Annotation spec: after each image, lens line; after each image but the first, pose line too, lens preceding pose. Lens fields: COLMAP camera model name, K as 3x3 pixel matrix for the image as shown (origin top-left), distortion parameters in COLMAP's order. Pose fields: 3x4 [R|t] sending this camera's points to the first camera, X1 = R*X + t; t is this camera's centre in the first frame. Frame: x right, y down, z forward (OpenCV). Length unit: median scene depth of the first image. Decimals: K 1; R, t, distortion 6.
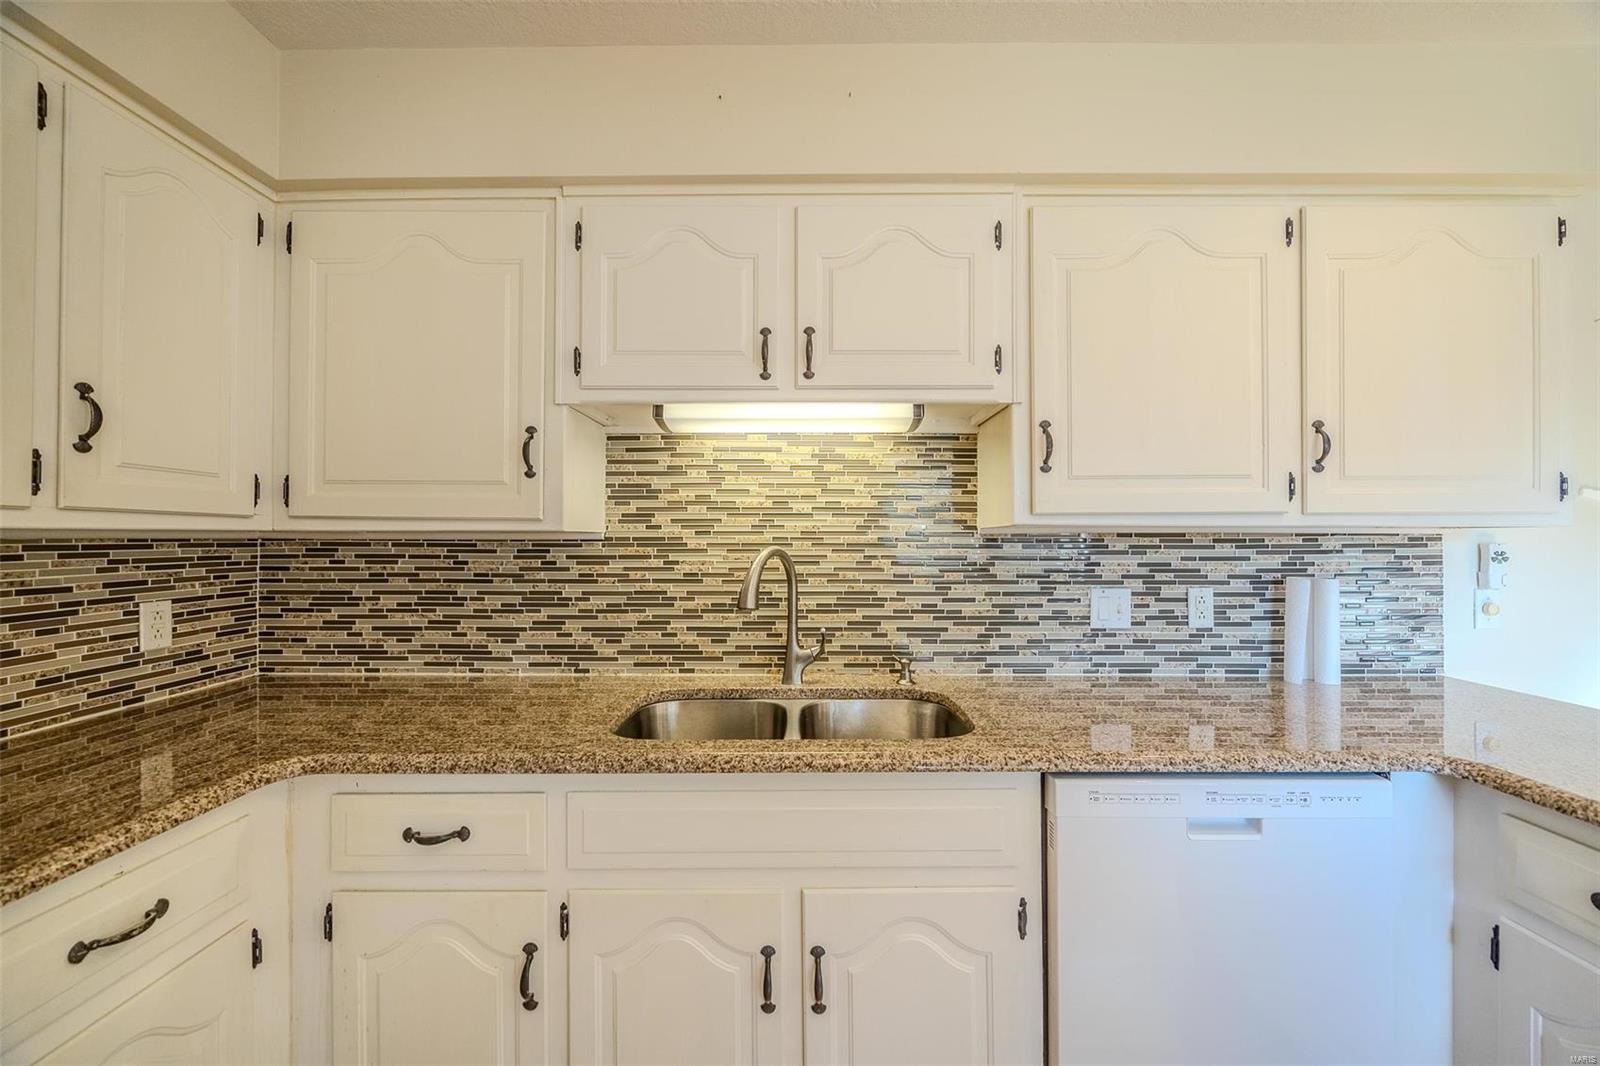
lens RADIAL K [[609.9, 0, 802.1], [0, 609.9, 536.8], [0, 0, 1]] dist [-0.002304, -0.000237]
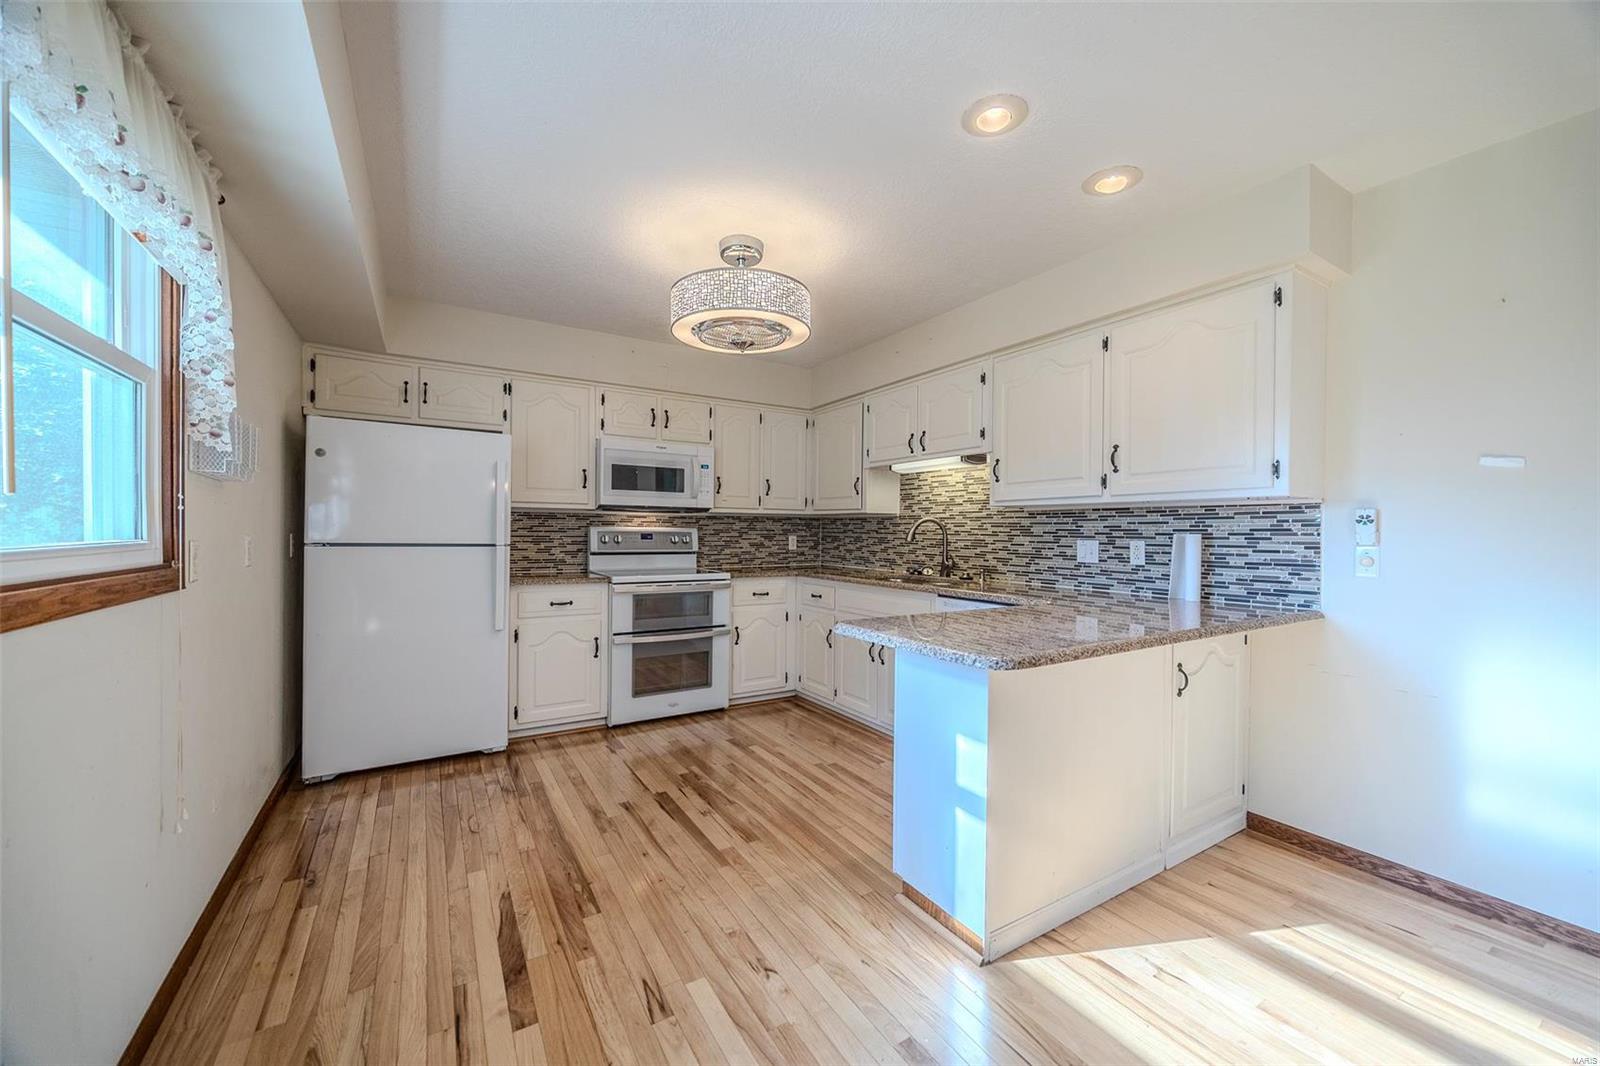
lens RADIAL K [[609.9, 0, 802.6], [0, 609.9, 537.4], [0, 0, 1]] dist [-0.002304, -0.000237]
pose [[0.529409, 0.014494, -0.848243, 1.577130], [-0.005831, 0.999893, 0.013446, 0.058082], [0.848347, -0.002172, 0.529436, -0.644747]]
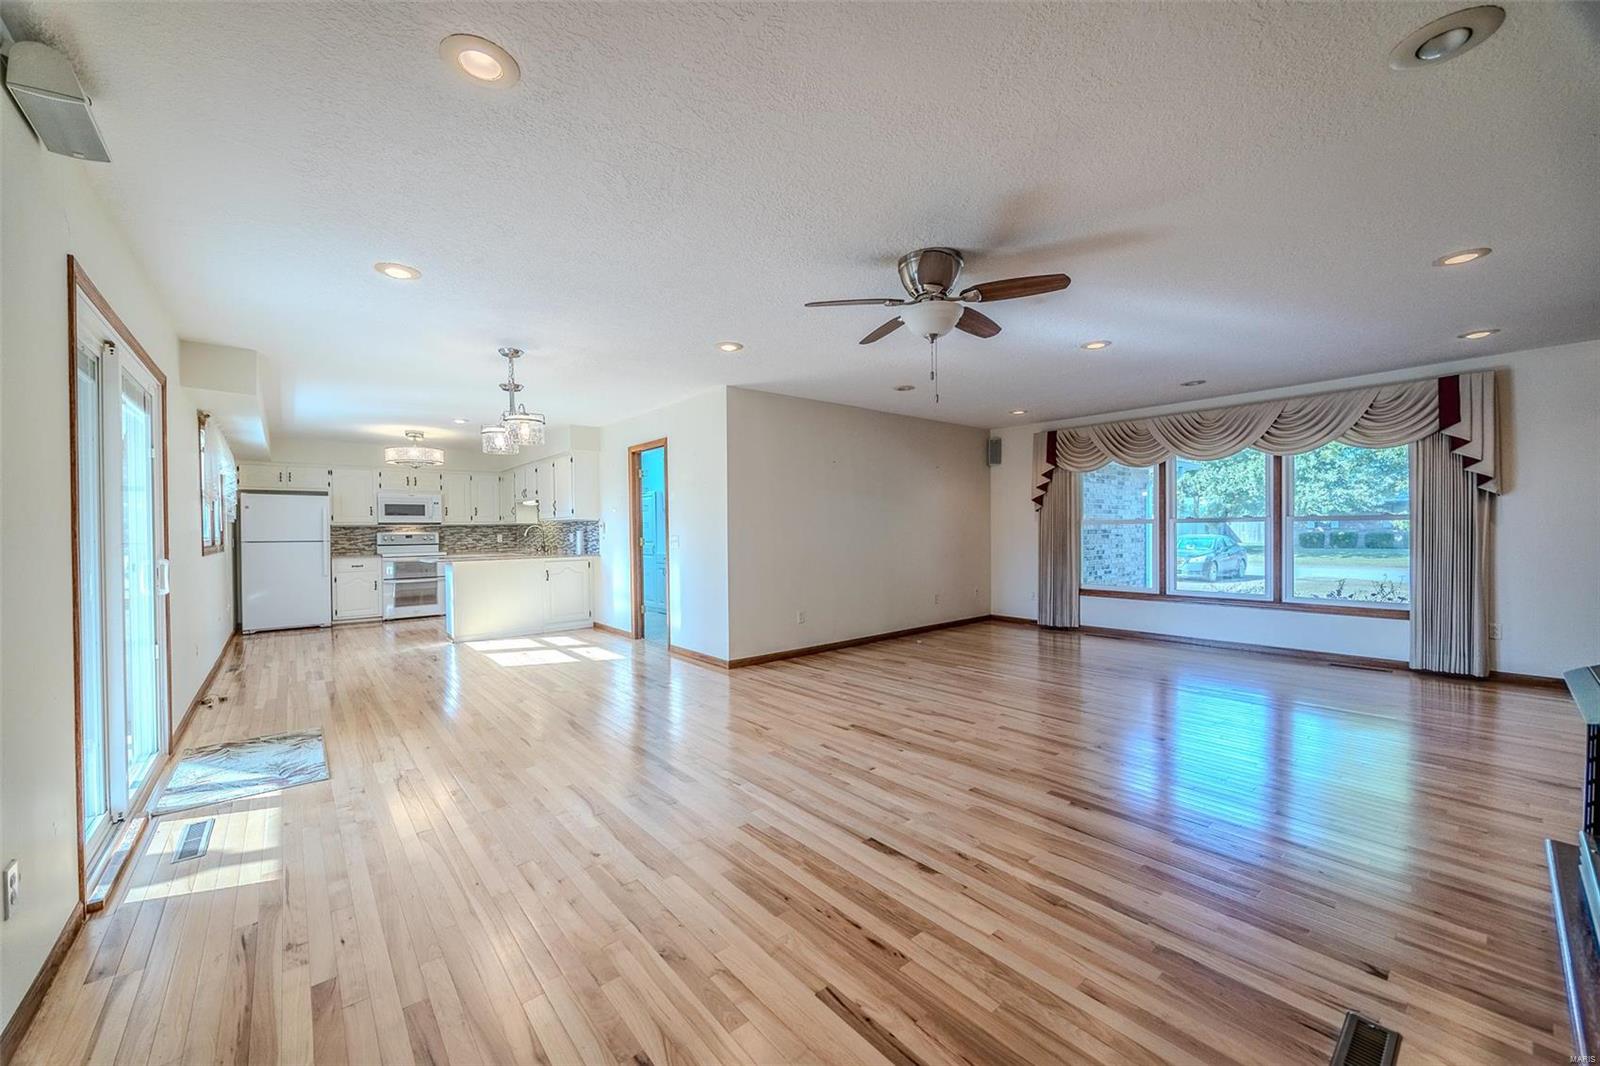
lens RADIAL K [[609.9, 0, 802.0], [0, 609.9, 536.3], [0, 0, 1]] dist [-0.002304, -0.000237]
pose [[0.648159, 0.000565, -0.761505, 5.213963], [0.015773, 0.999775, 0.014167, 0.066765], [0.761342, -0.021194, 0.648004, -0.681257]]
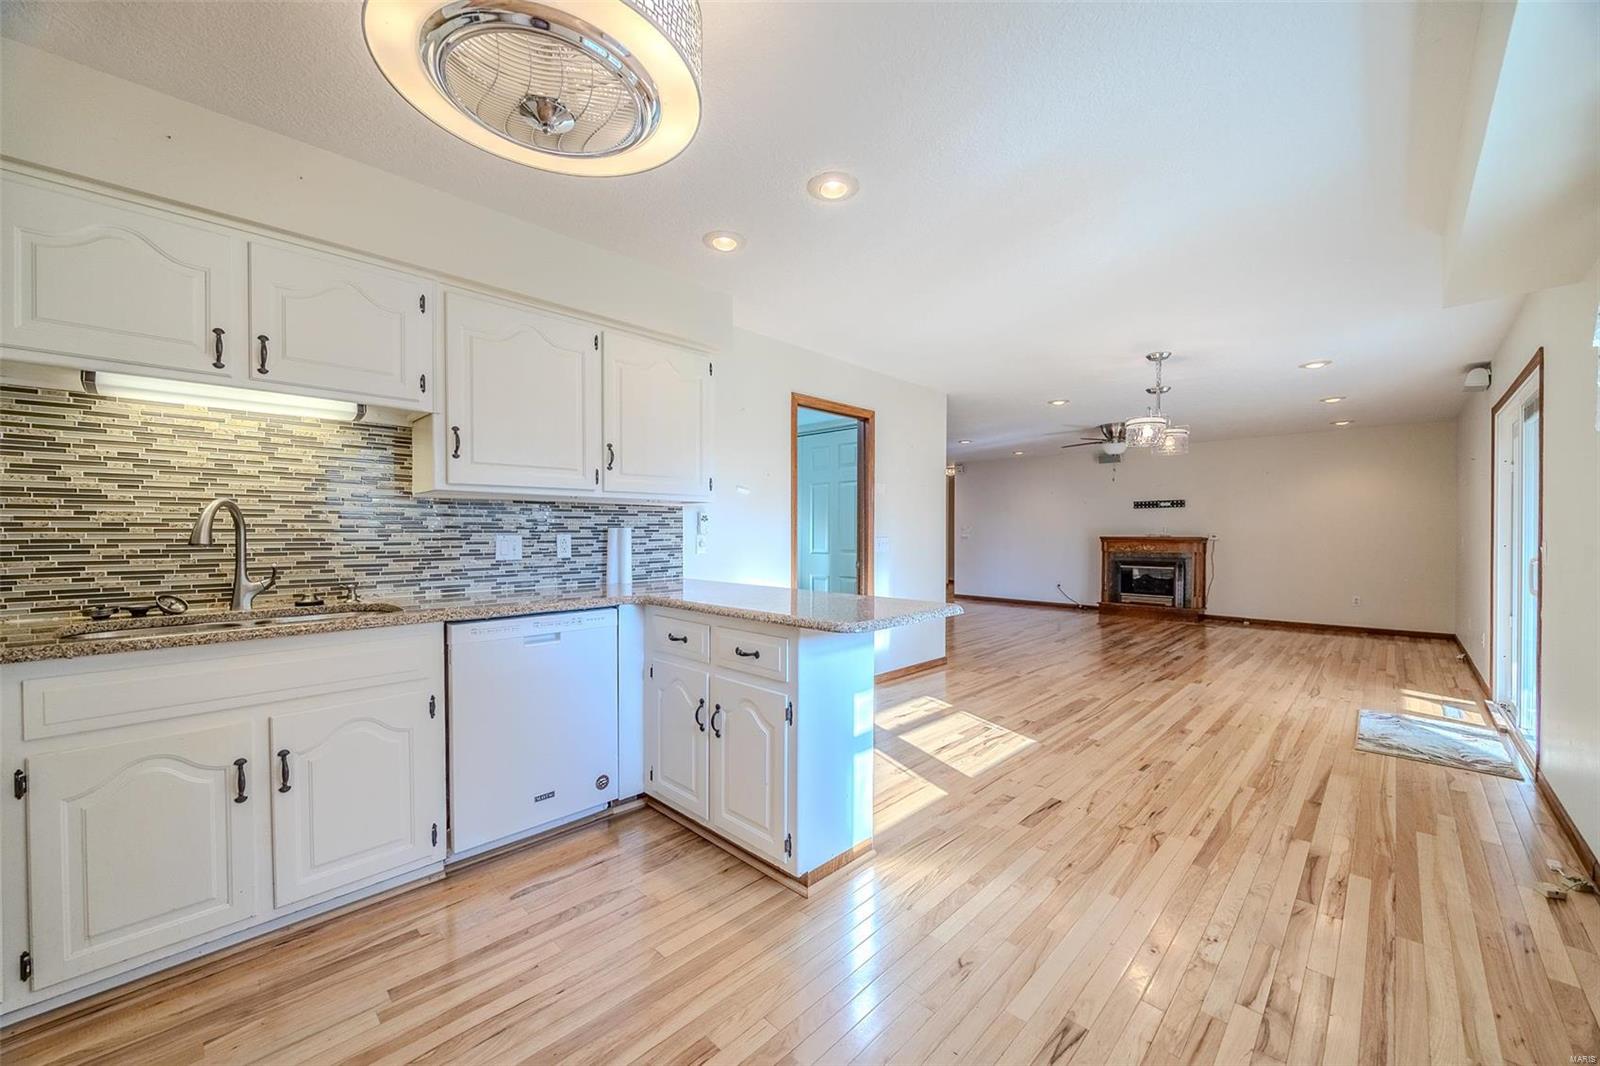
lens RADIAL K [[609.9, 0, 801.9], [0, 609.9, 538.0], [0, 0, 1]] dist [-0.002304, -0.000237]
pose [[0.693341, -0.007313, 0.720573, -0.111669], [-0.004945, 0.999877, 0.014905, 0.065059], [-0.720593, -0.013897, 0.693219, -0.660580]]
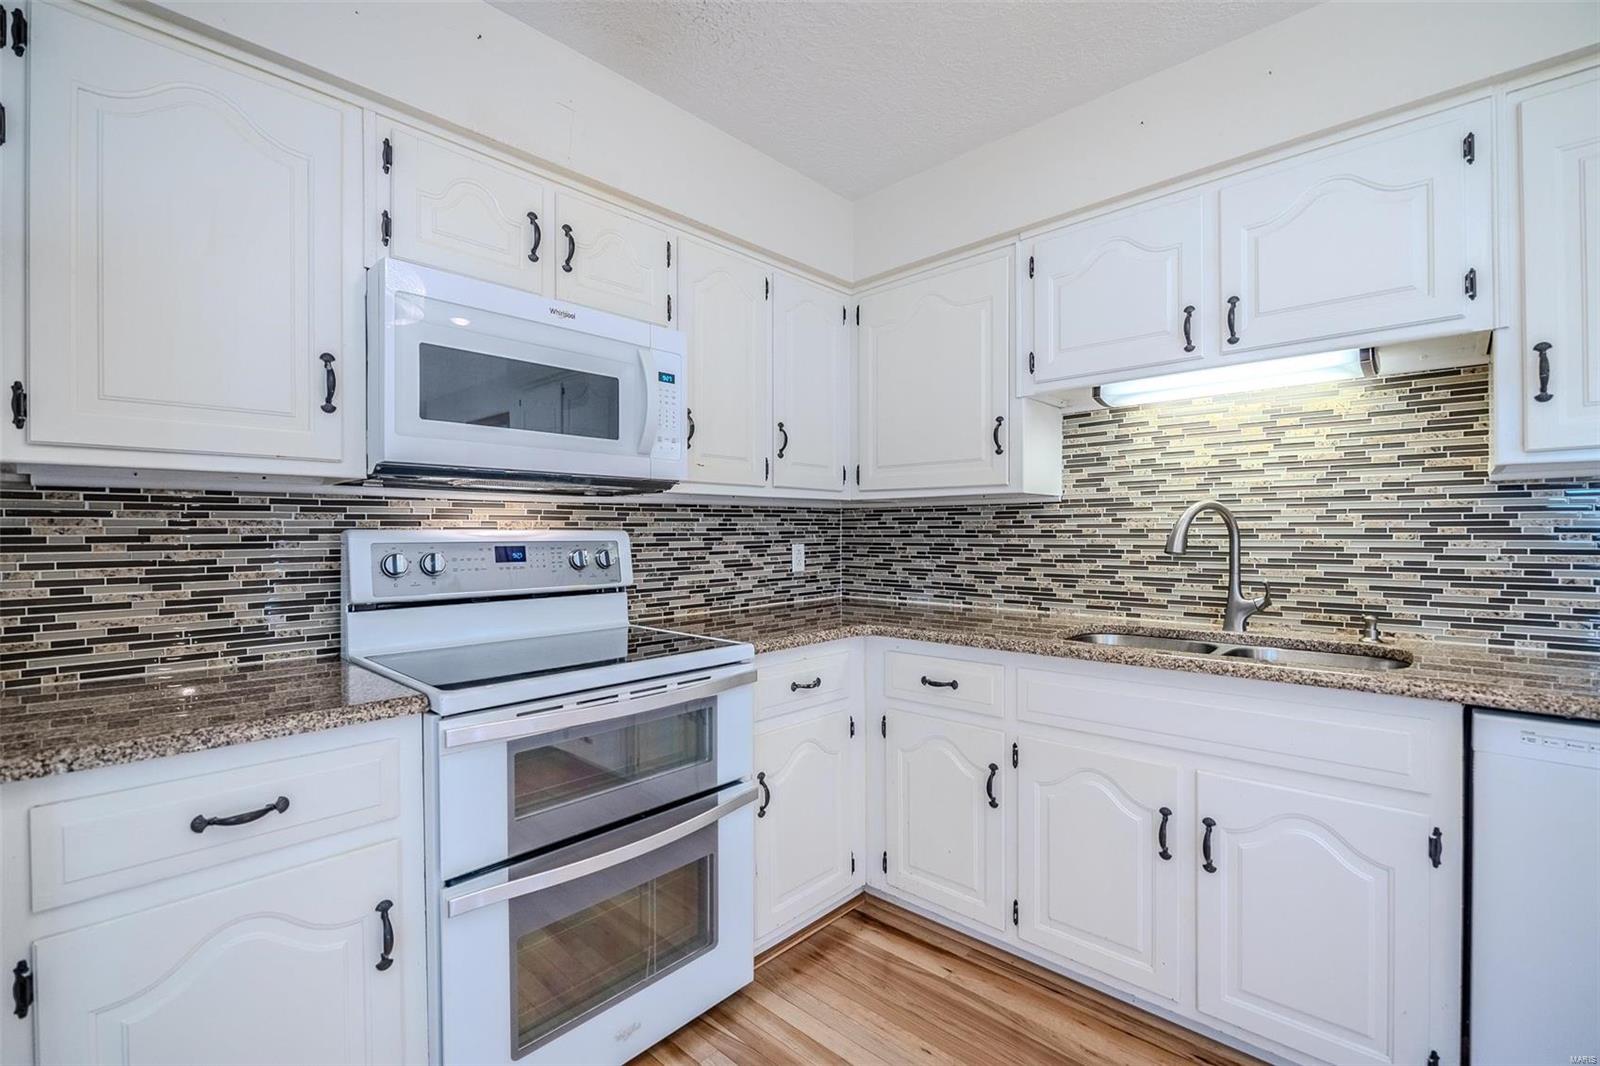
lens RADIAL K [[691.5, 0, 802.6], [0, 691.5, 537.6], [0, 0, 1]] dist [-0.014380, -0.000188]
pose [[0.732289, 0.001237, -0.680993, 0.234539], [0.008268, 0.999909, 0.010706, 0.057064], [0.680944, -0.013470, 0.732212, -0.357397]]
